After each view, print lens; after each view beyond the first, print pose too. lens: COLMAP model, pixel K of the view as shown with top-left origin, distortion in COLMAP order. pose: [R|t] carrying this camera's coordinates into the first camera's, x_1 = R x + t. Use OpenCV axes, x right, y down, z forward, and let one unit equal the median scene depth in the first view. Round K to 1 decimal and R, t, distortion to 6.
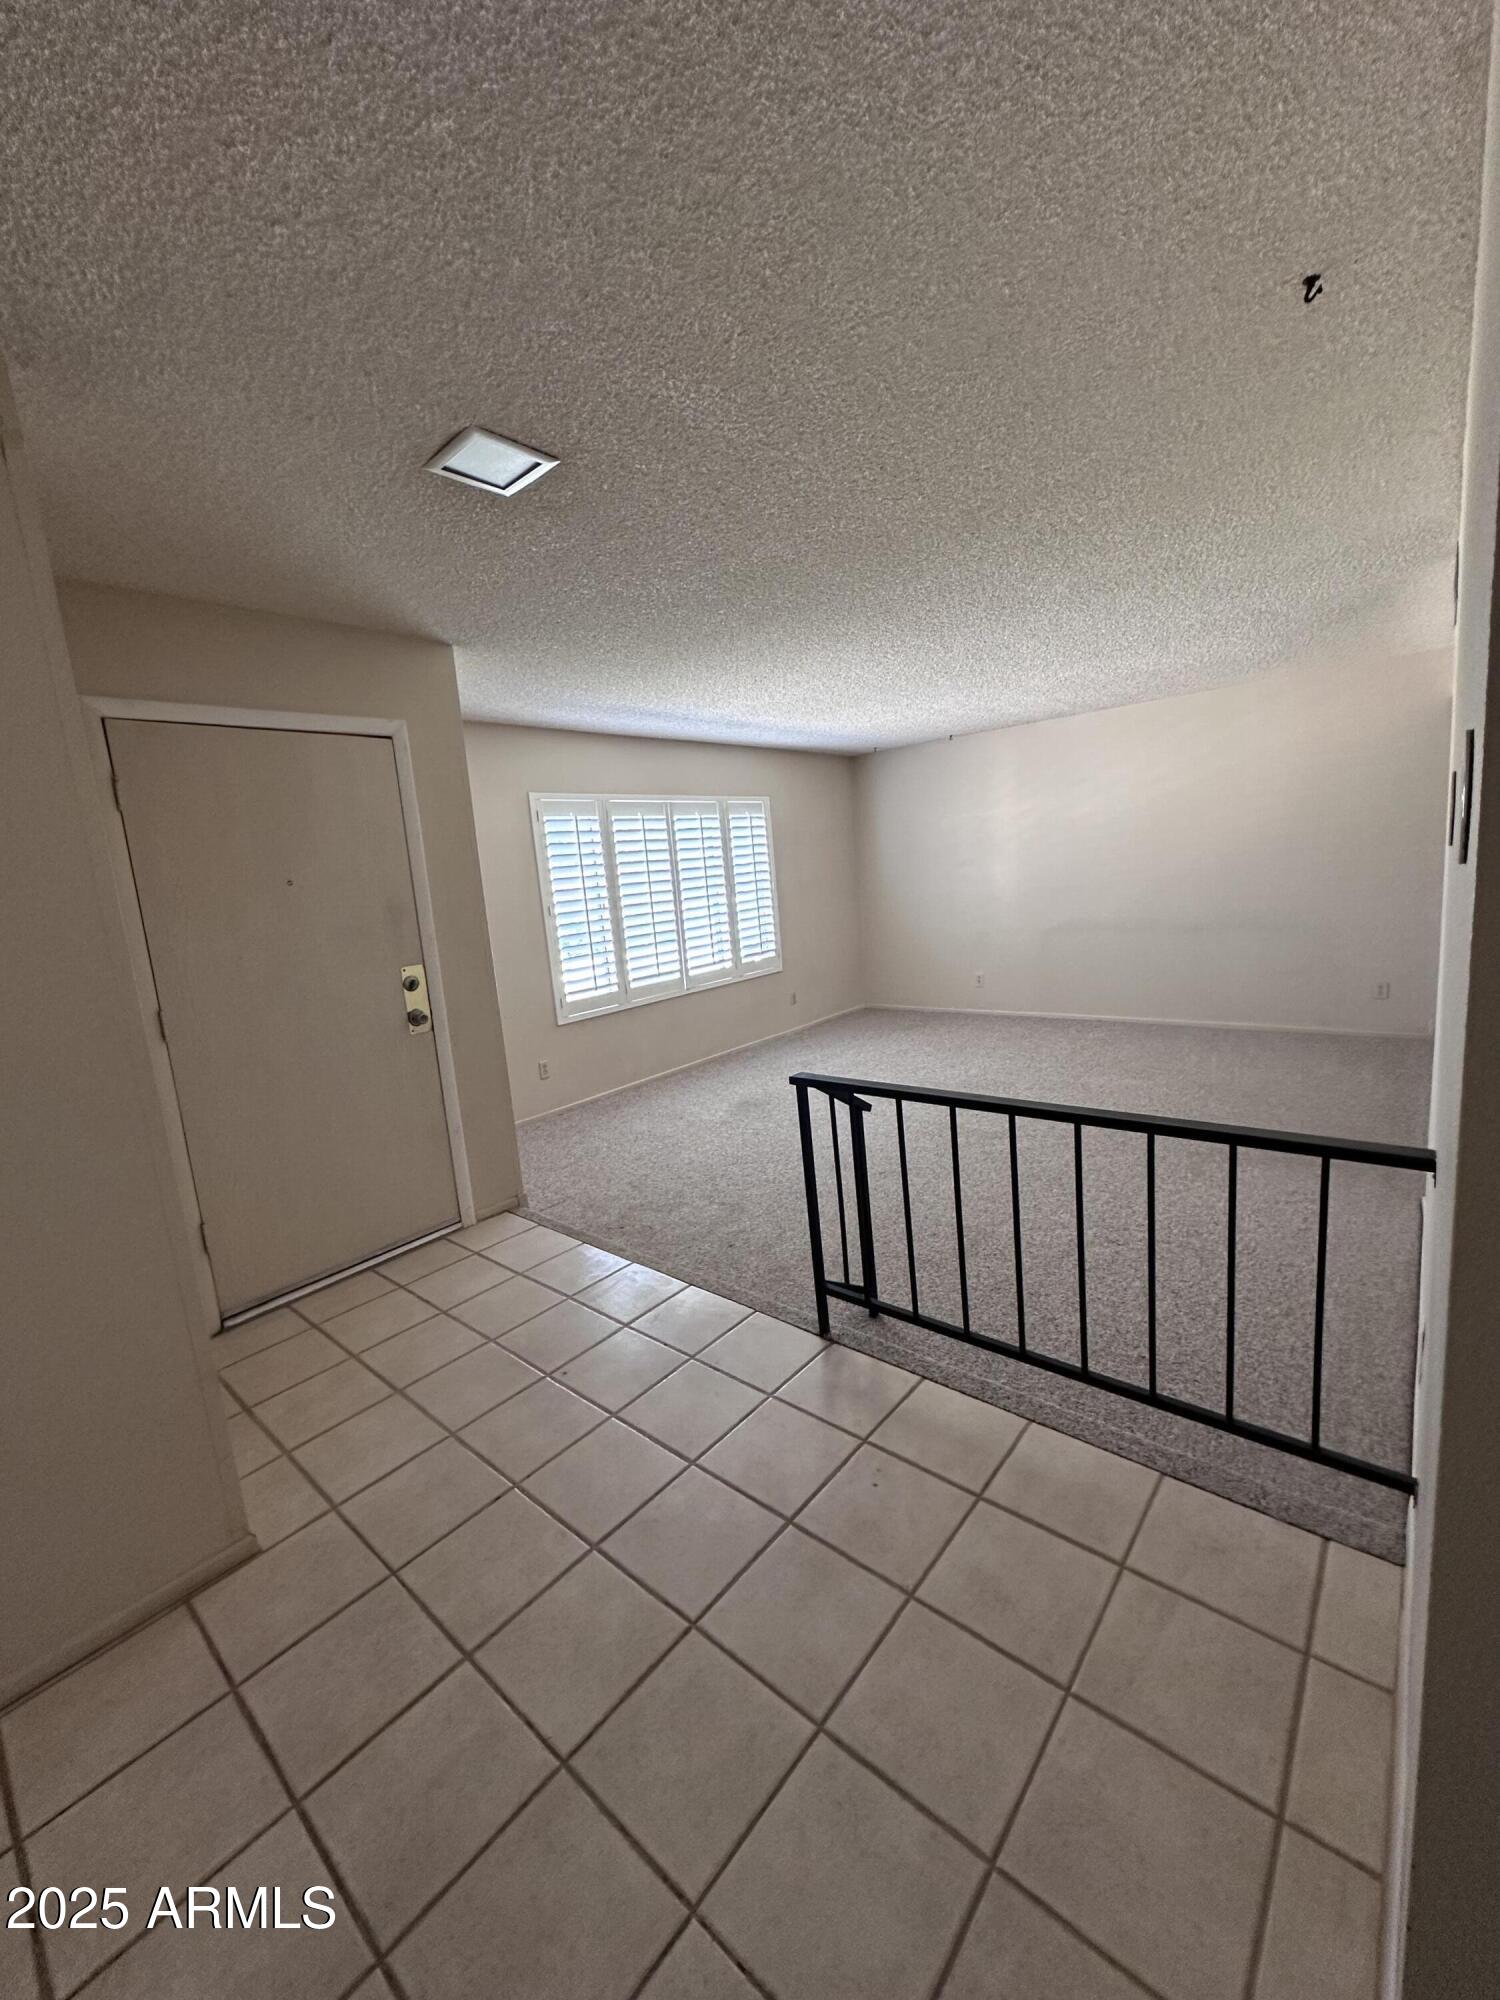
lens RADIAL K [[793.6, 0, 749.8], [0, 793.6, 1003.3], [0, 0, 1]] dist [-0.003797, -0.000107]
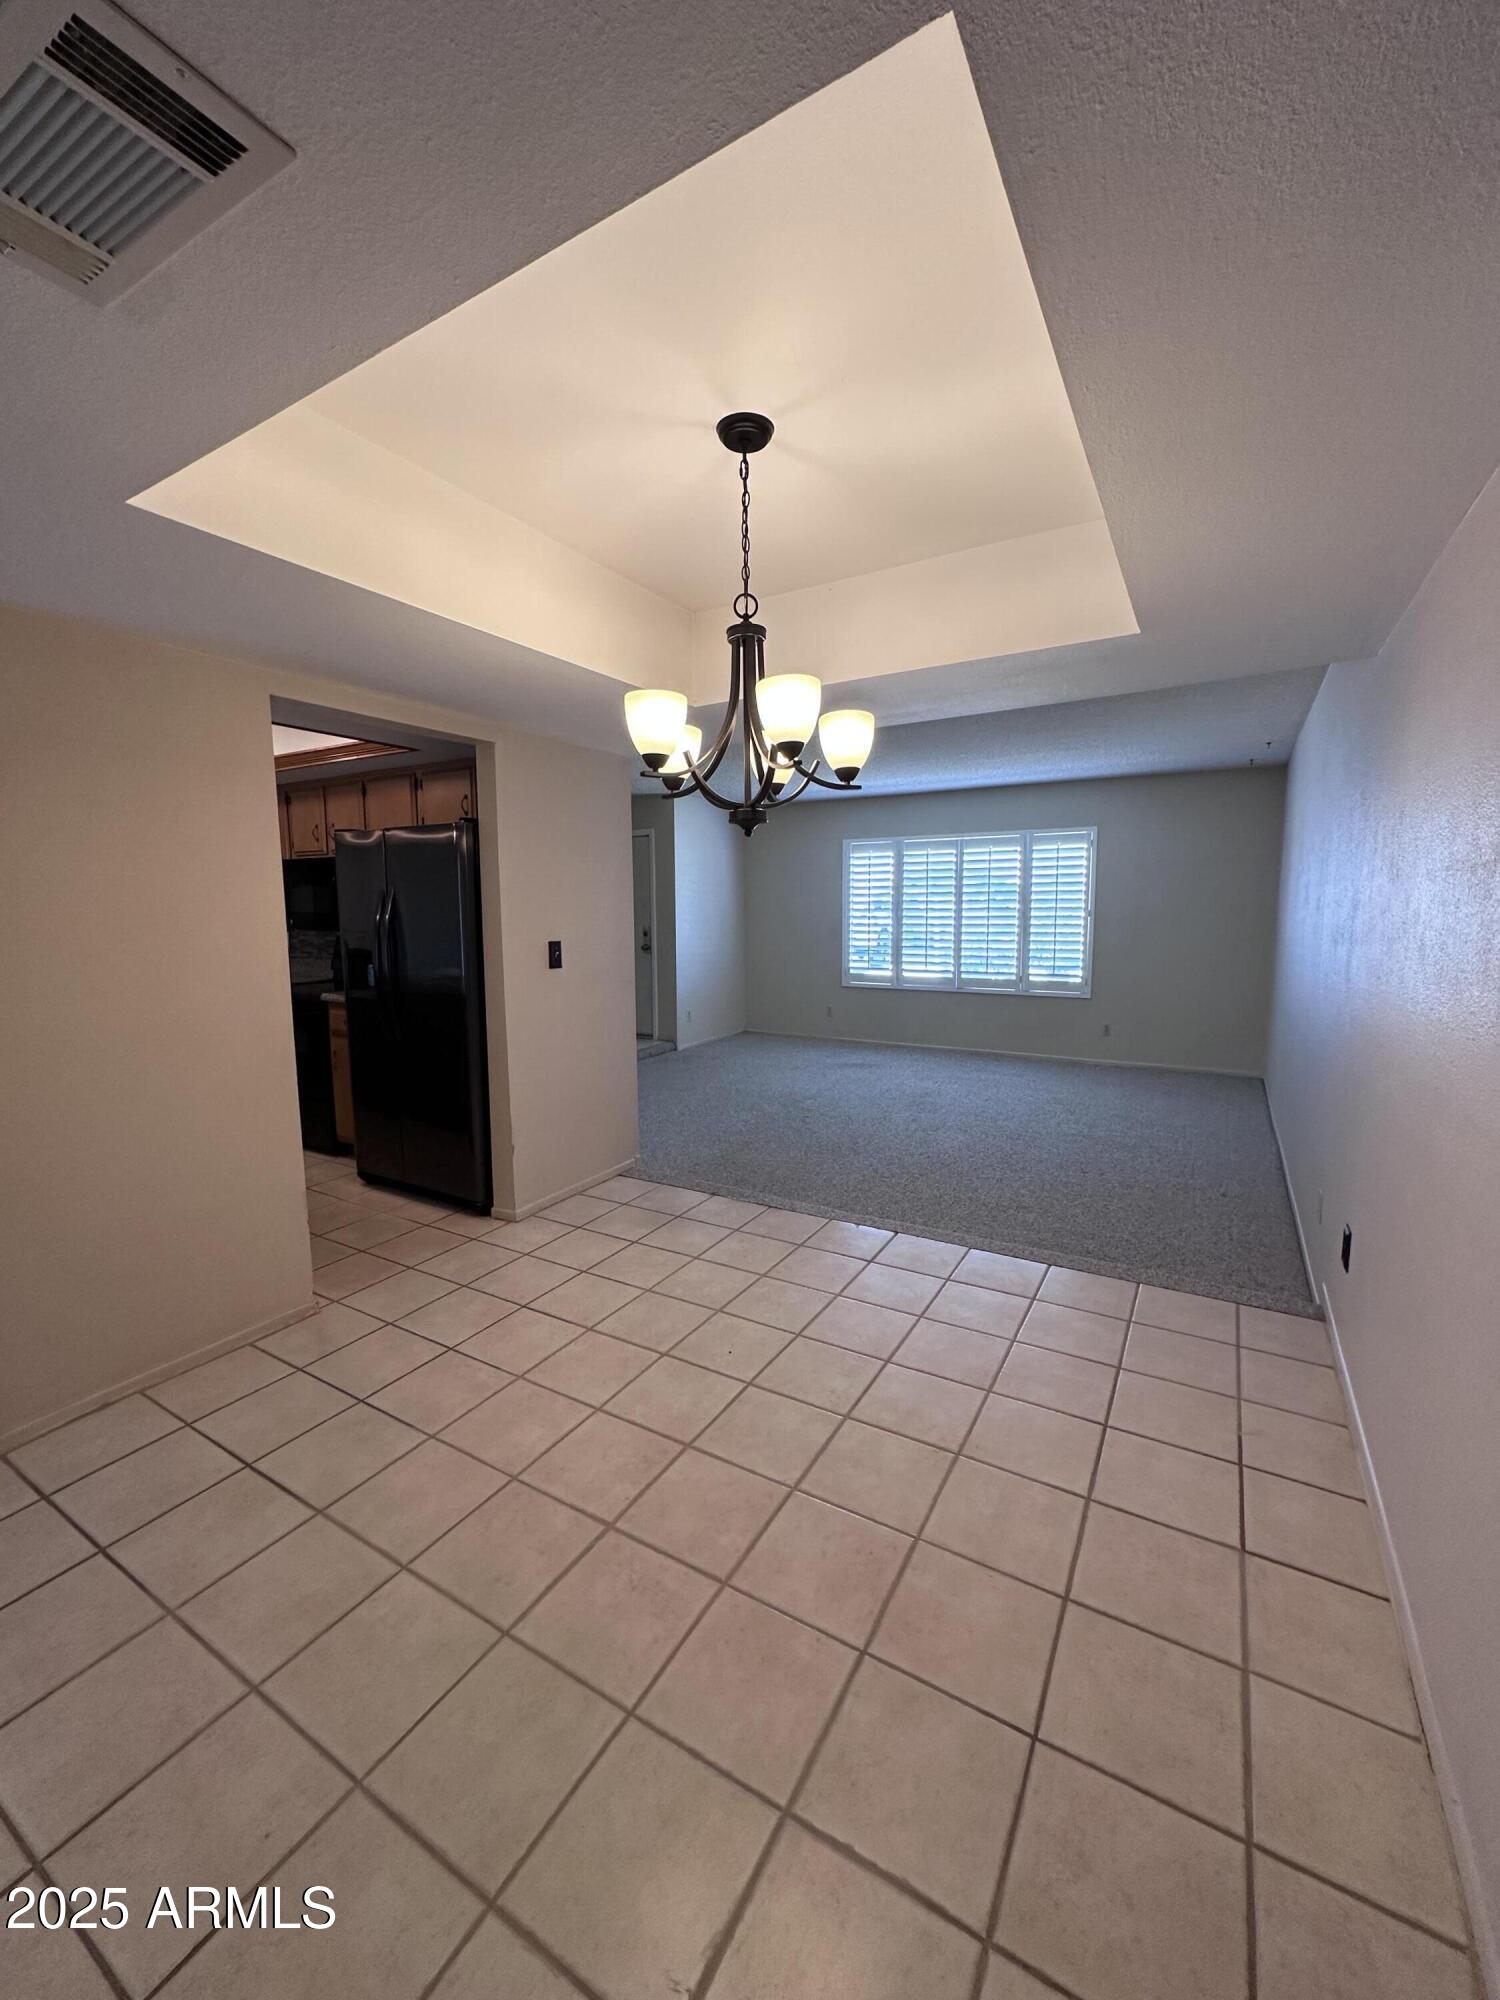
lens RADIAL K [[793.6, 0, 743.9], [0, 793.6, 1004.4], [0, 0, 1]] dist [-0.003797, -0.000107]
pose [[0.166748, 0.207315, -0.963958, 1.200354], [-0.173668, 0.968537, 0.178258, -0.175286], [0.970585, 0.137684, 0.197506, 0.478809]]
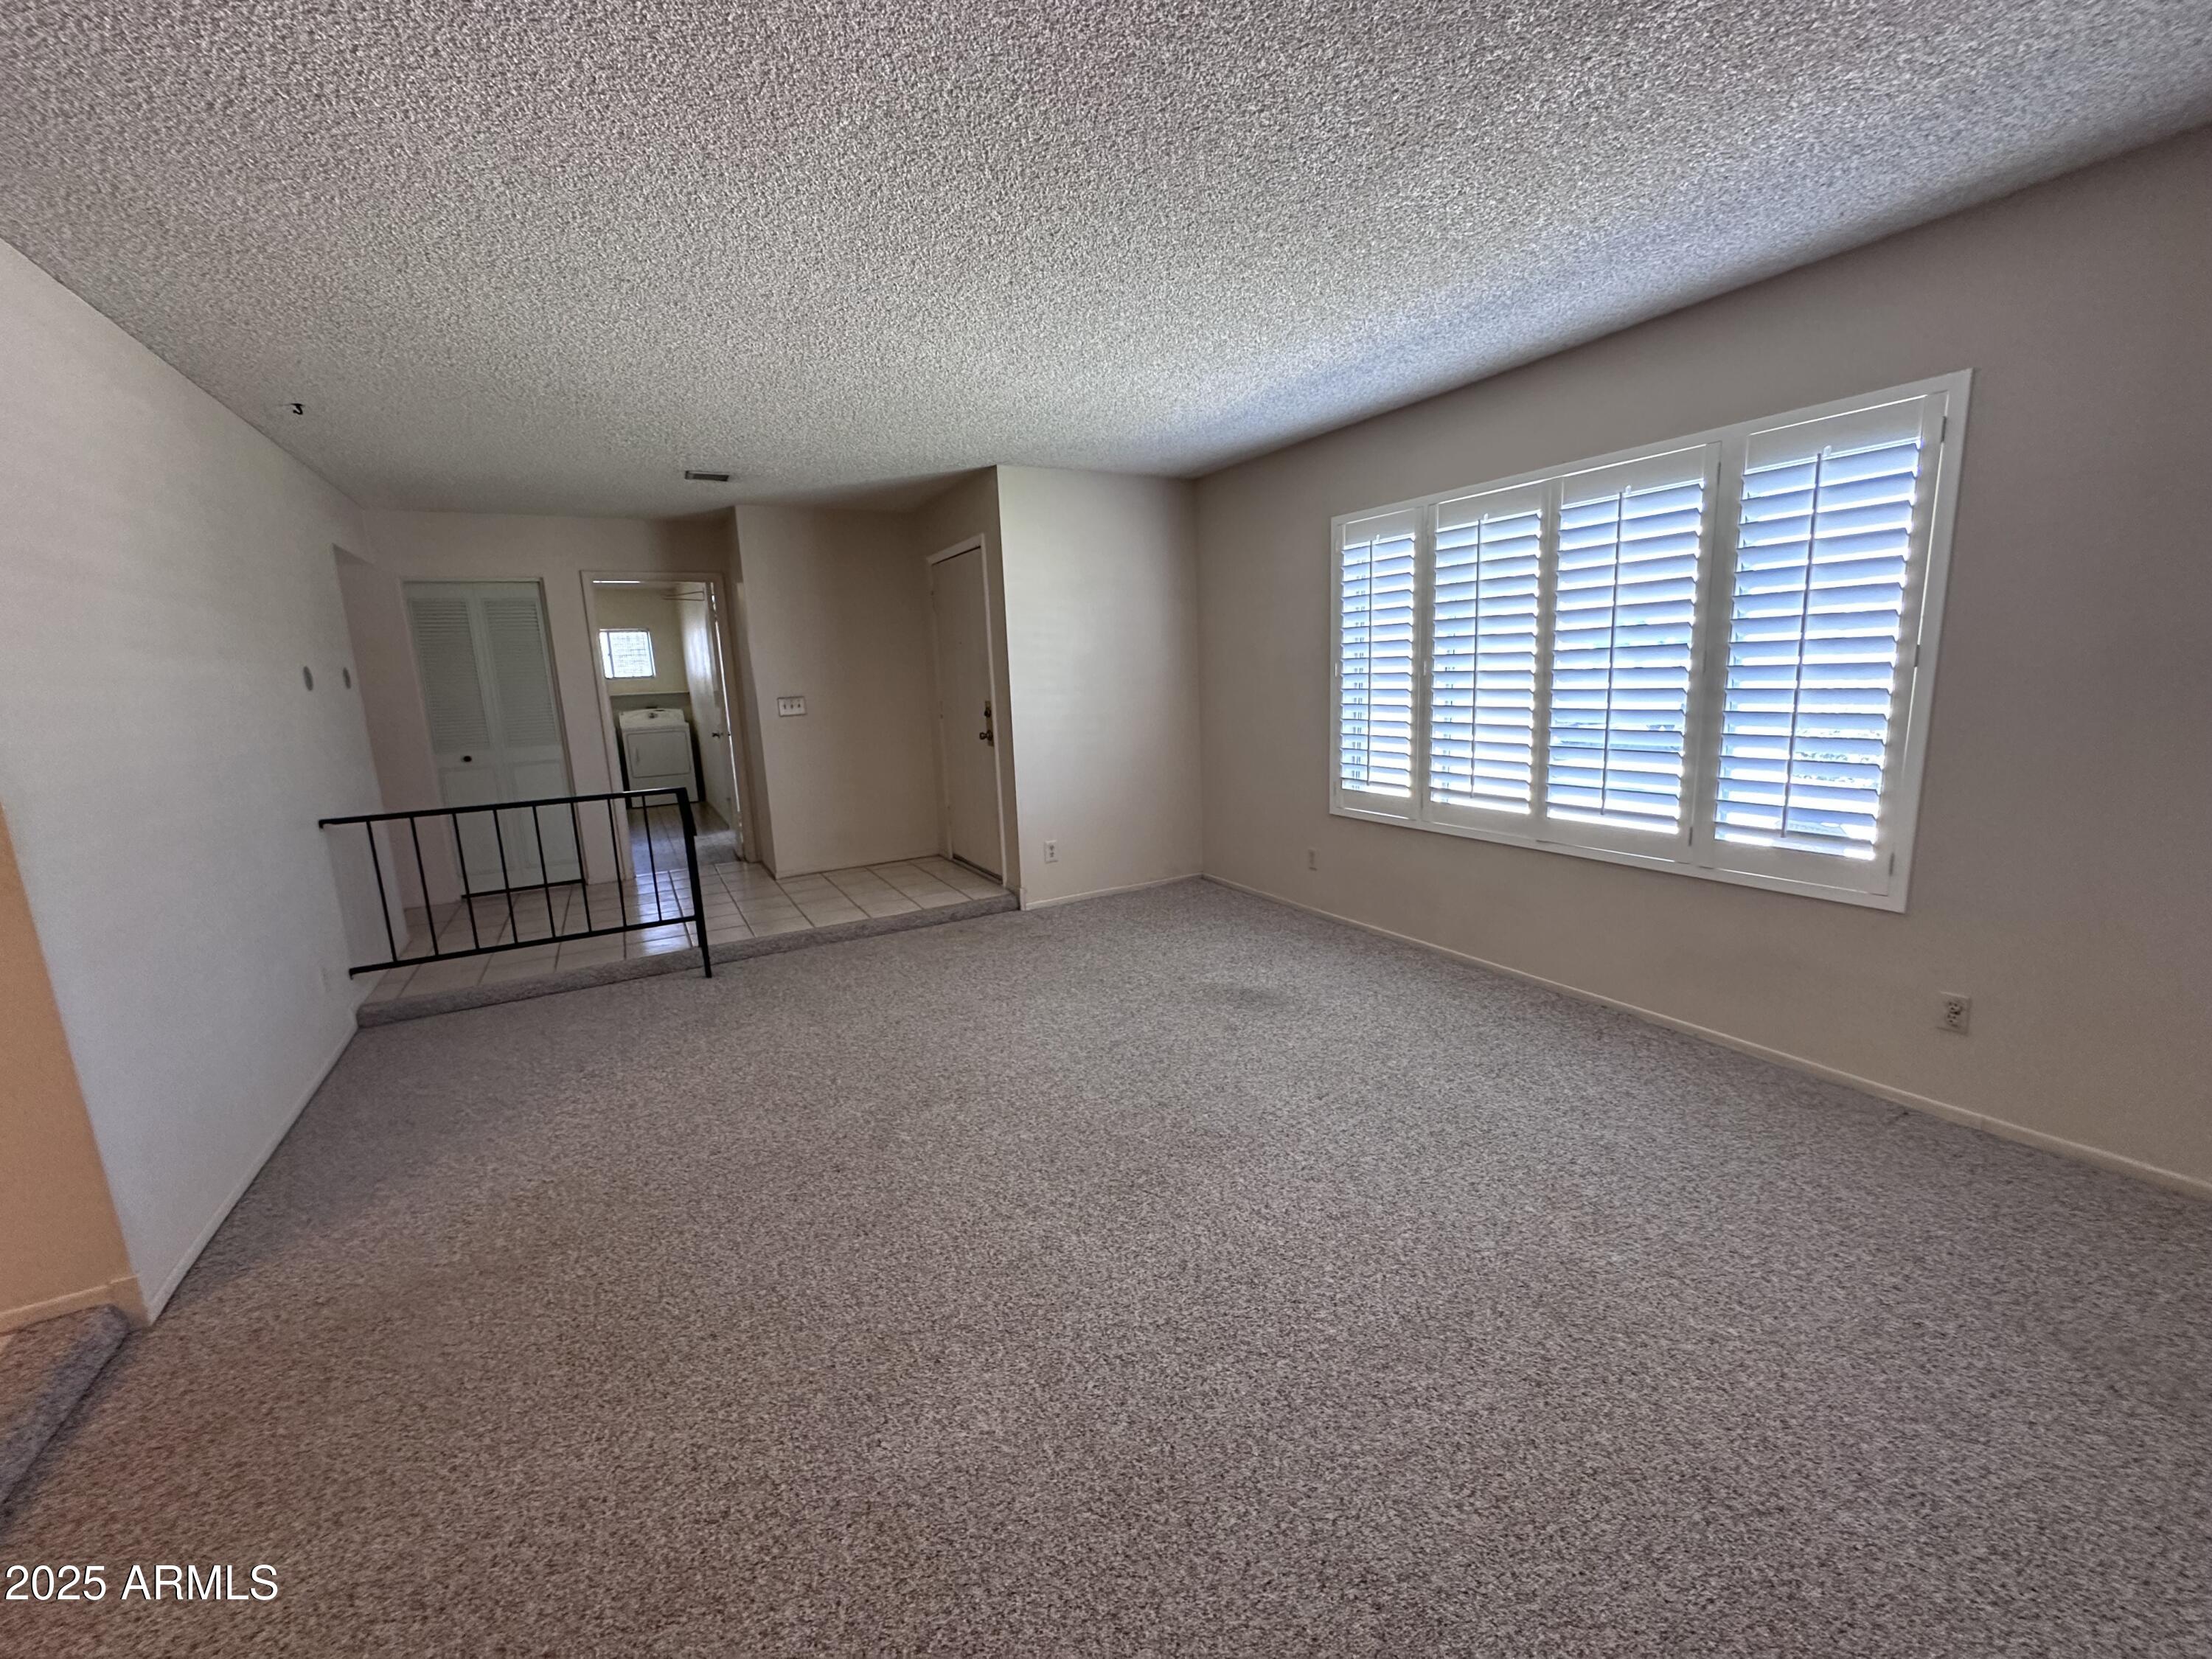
lens RADIAL K [[877.8, 0, 1109.9], [0, 877.8, 829.9], [0, 0, 1]] dist [-0.003797, -0.000107]
pose [[-0.334622, 0.262793, -0.904968, 0.610539], [-0.095656, 0.945896, 0.310048, -0.200500], [0.937485, 0.190315, -0.291380, 1.004202]]
